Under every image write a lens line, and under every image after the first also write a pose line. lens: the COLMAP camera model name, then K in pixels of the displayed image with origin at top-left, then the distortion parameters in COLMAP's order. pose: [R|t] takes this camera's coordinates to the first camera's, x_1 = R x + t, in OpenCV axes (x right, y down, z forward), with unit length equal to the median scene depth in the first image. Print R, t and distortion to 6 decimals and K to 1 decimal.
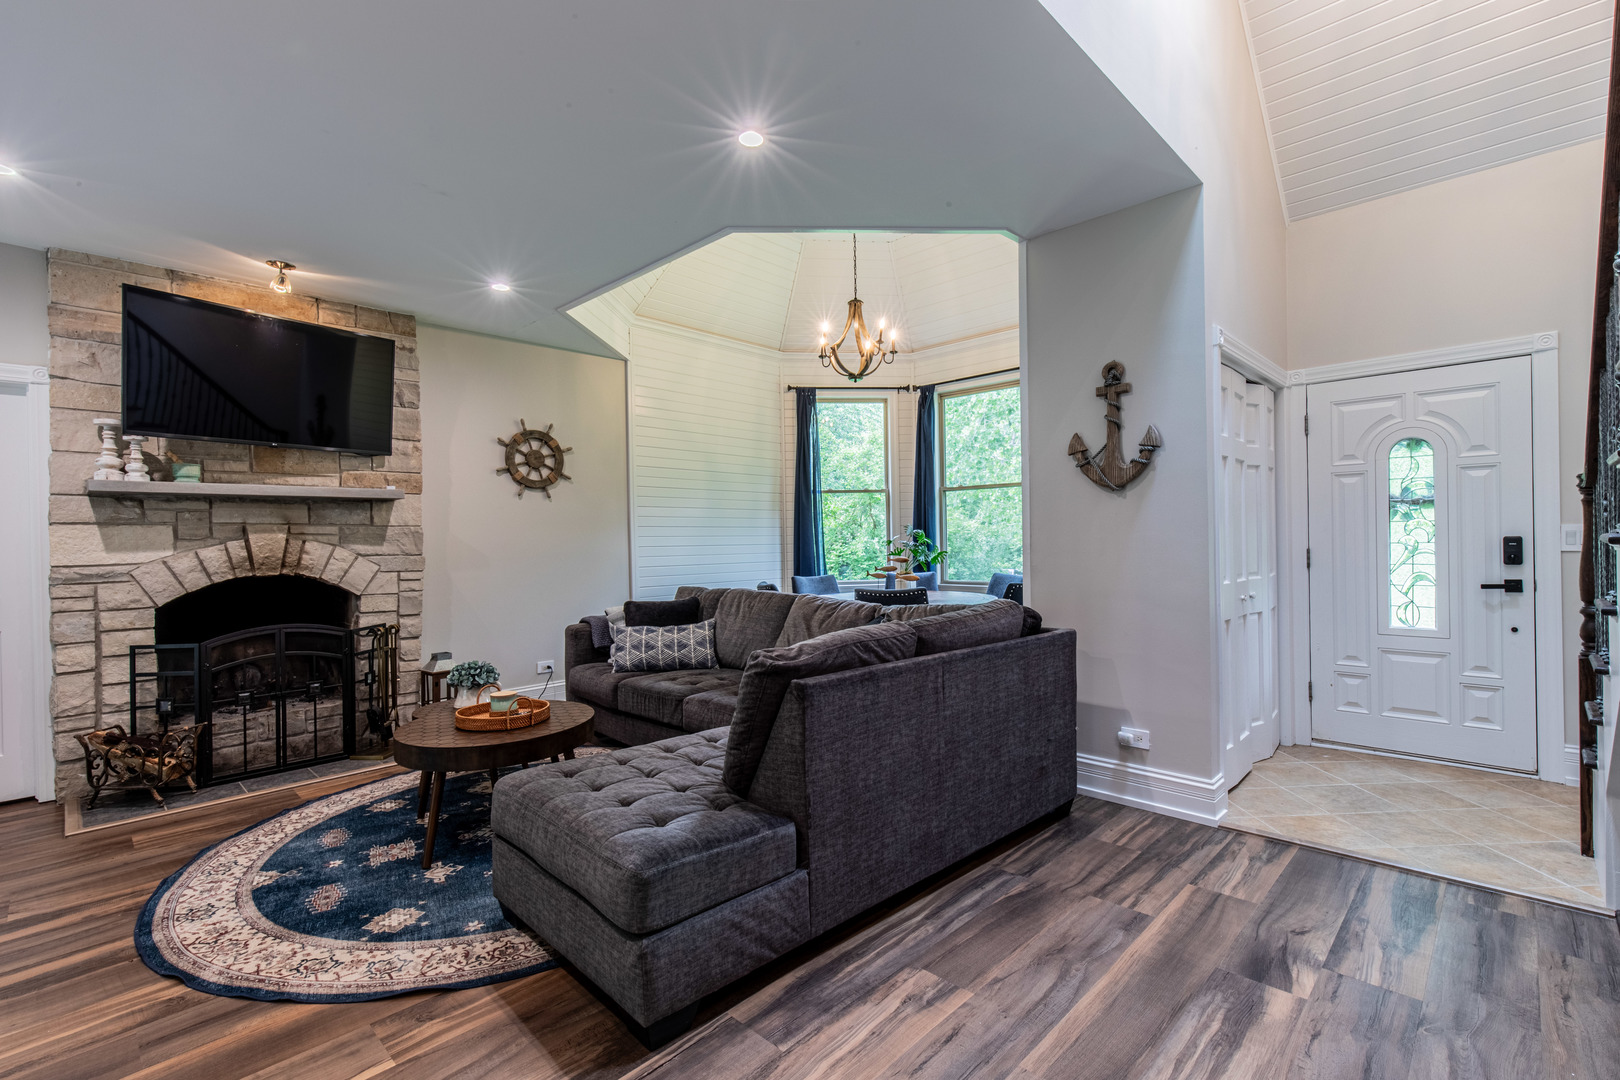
lens RADIAL K [[722.1, 0, 830.8], [0, 722.1, 538.8], [0, 0, 1]] dist [0.005899, -0.000809]
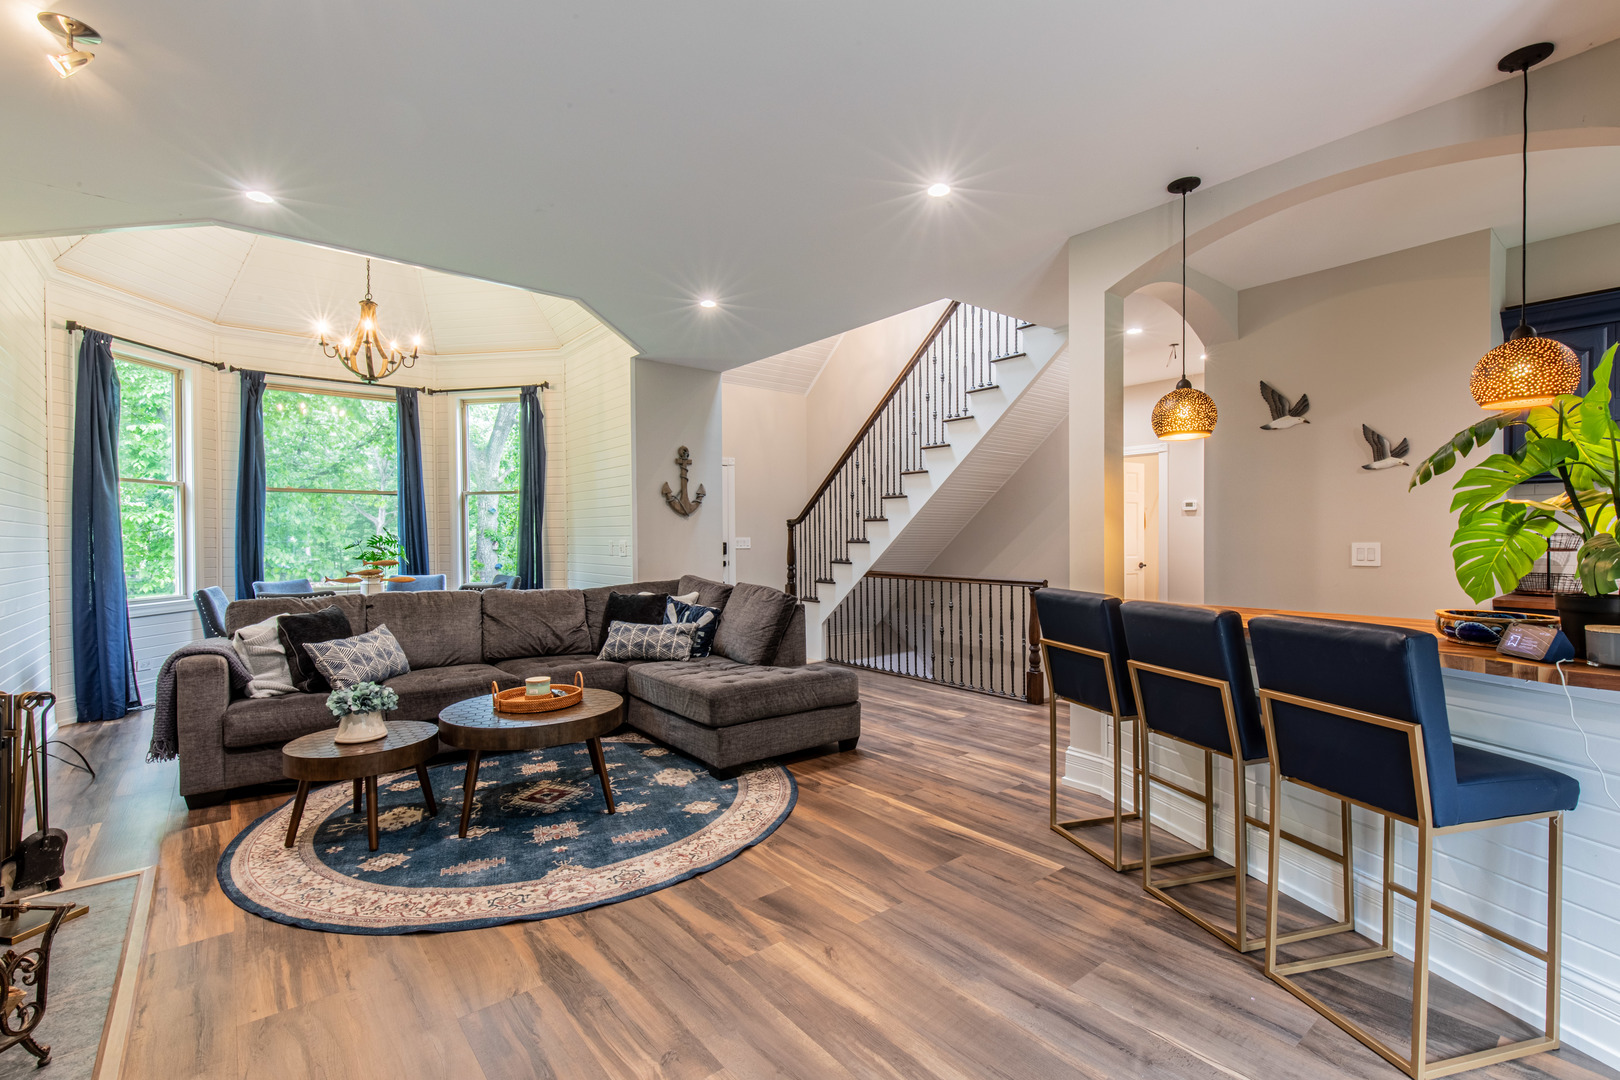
lens RADIAL K [[722.1, 0, 815.5], [0, 722.1, 545.6], [0, 0, 1]] dist [0.005899, -0.000809]
pose [[0.131415, 0.004506, 0.991317, -1.220108], [0.004214, 0.999978, -0.005104, 0.017457], [-0.991318, 0.004849, 0.131393, 0.370016]]
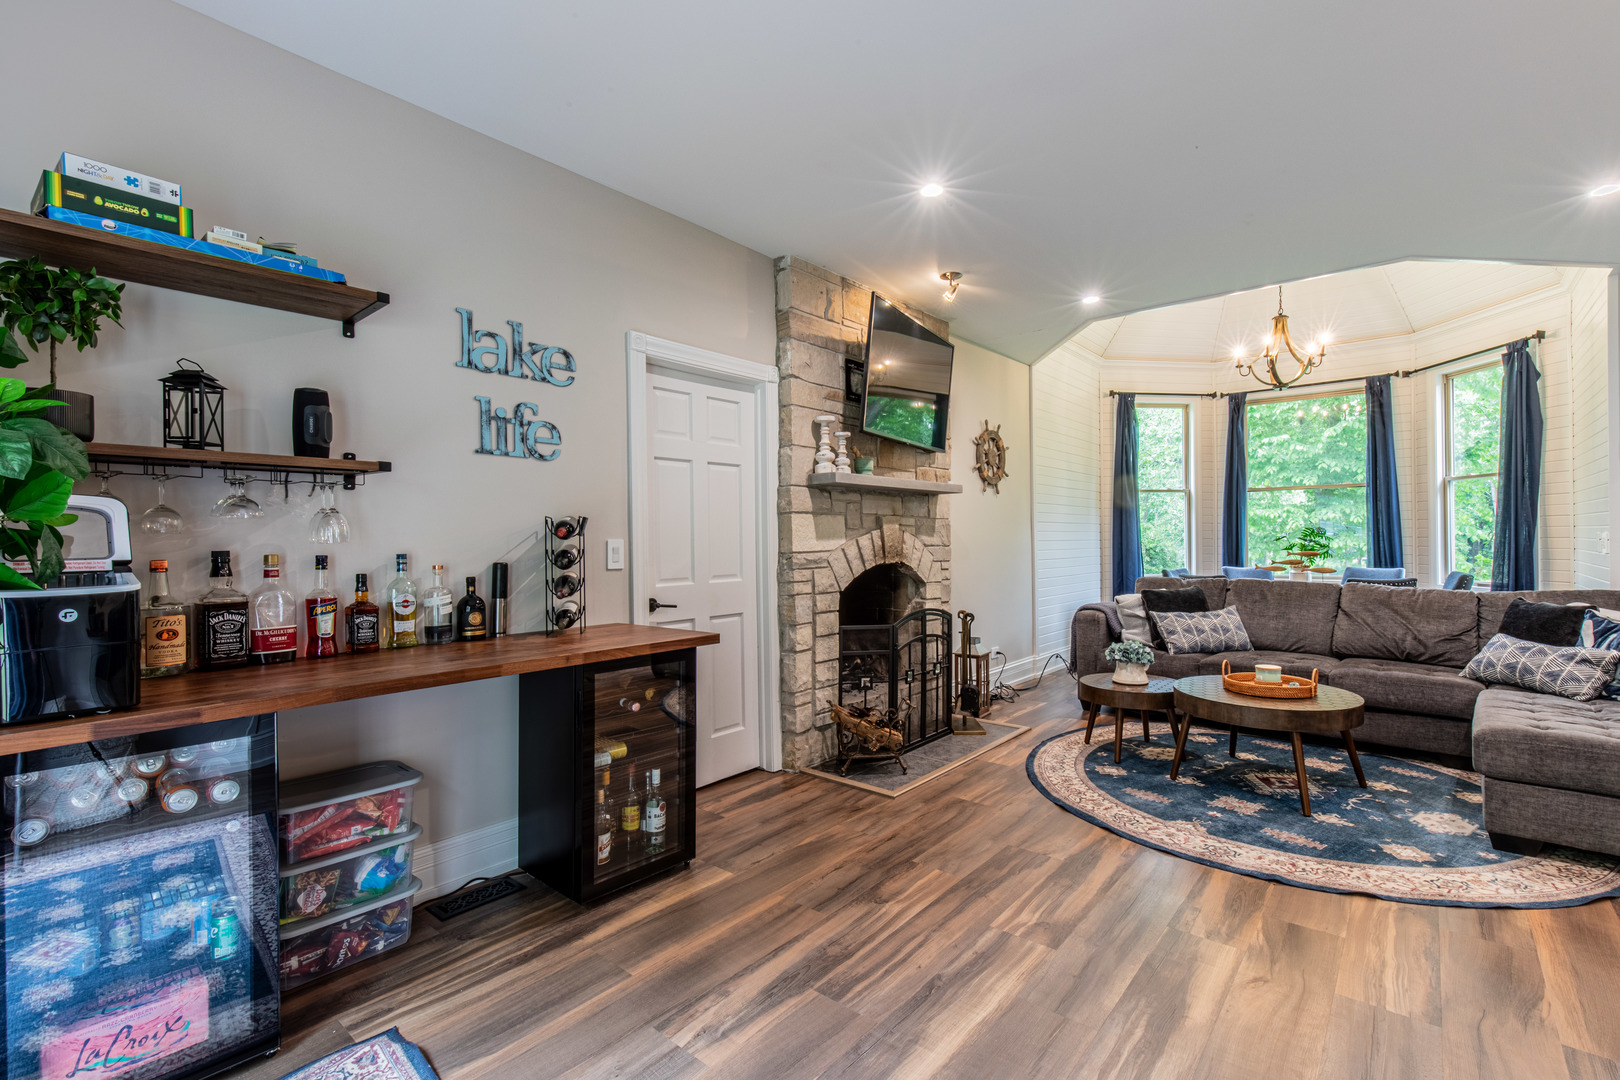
lens RADIAL K [[722.1, 0, 834.4], [0, 722.1, 540.4], [0, 0, 1]] dist [0.005899, -0.000809]
pose [[0.997587, 0.007055, 0.069063, -0.999923], [-0.007208, 0.999972, 0.001963, 0.016574], [-0.069047, -0.002456, 0.997610, -0.063657]]
